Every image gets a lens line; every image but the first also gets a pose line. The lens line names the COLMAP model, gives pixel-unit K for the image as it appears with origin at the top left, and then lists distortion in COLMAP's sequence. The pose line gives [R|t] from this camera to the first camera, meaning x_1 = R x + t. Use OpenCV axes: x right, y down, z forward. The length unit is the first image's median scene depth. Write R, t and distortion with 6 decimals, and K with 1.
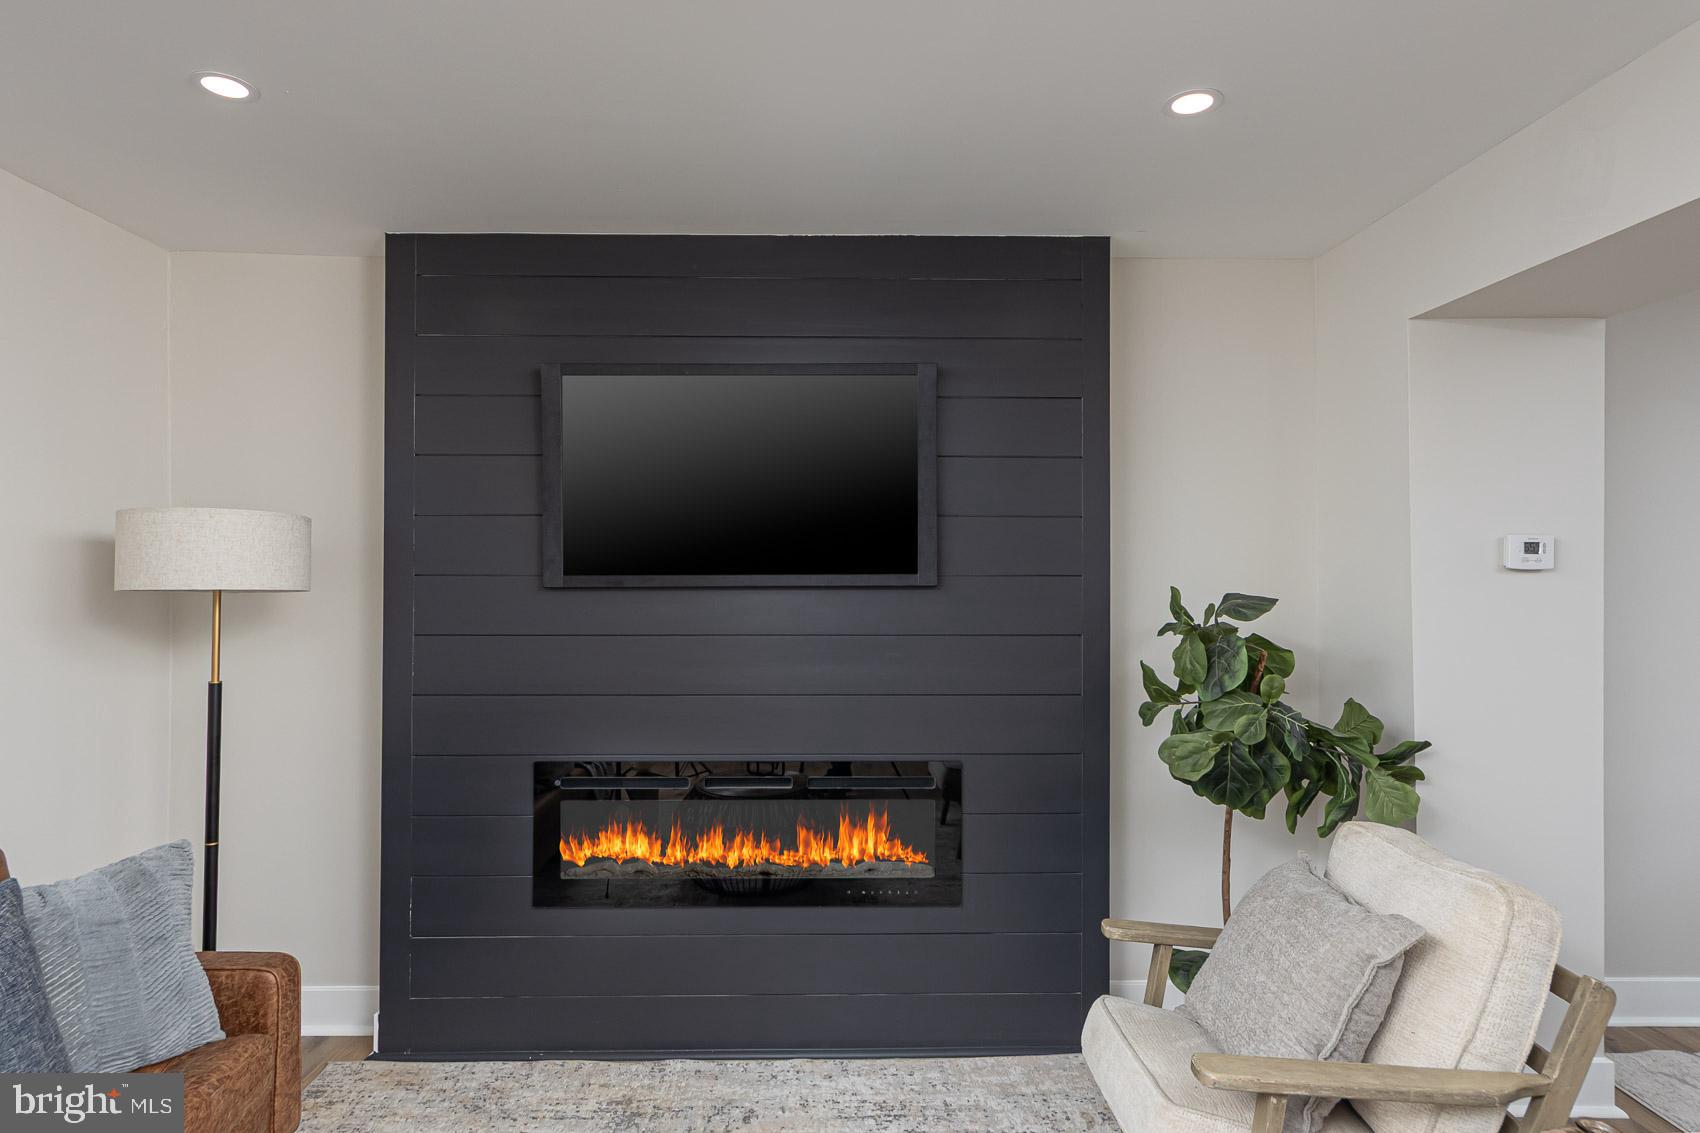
lens RADIAL K [[928.0, 0, 850.0], [0, 928.0, 566.5], [0, 0, 1]] dist [-0.000210, 0.000041]
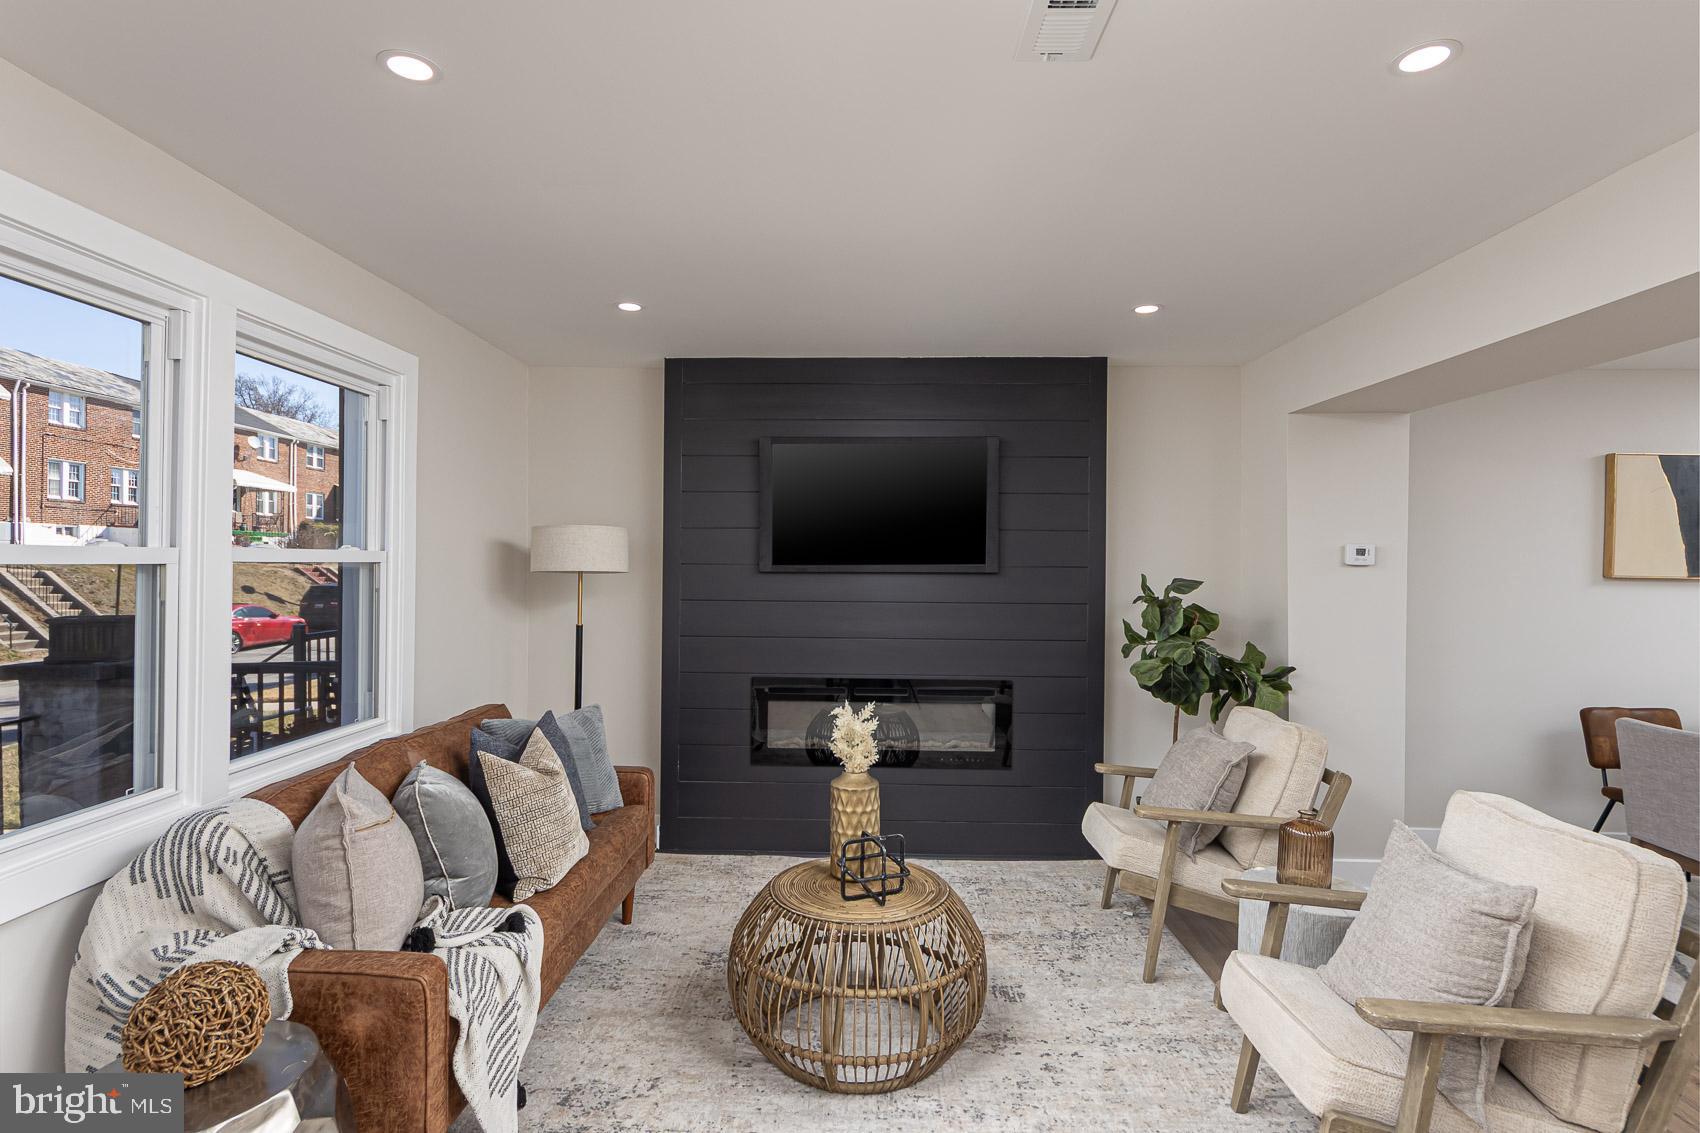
lens RADIAL K [[860.3, 0, 845.9], [0, 860.3, 561.7], [0, 0, 1]] dist [0.000196, -0.000066]
pose [[0.998703, 0.007226, -0.050394, -0.106560], [-0.007082, 0.999970, 0.003048, -0.001090], [0.050414, -0.002687, 0.998725, -0.577001]]
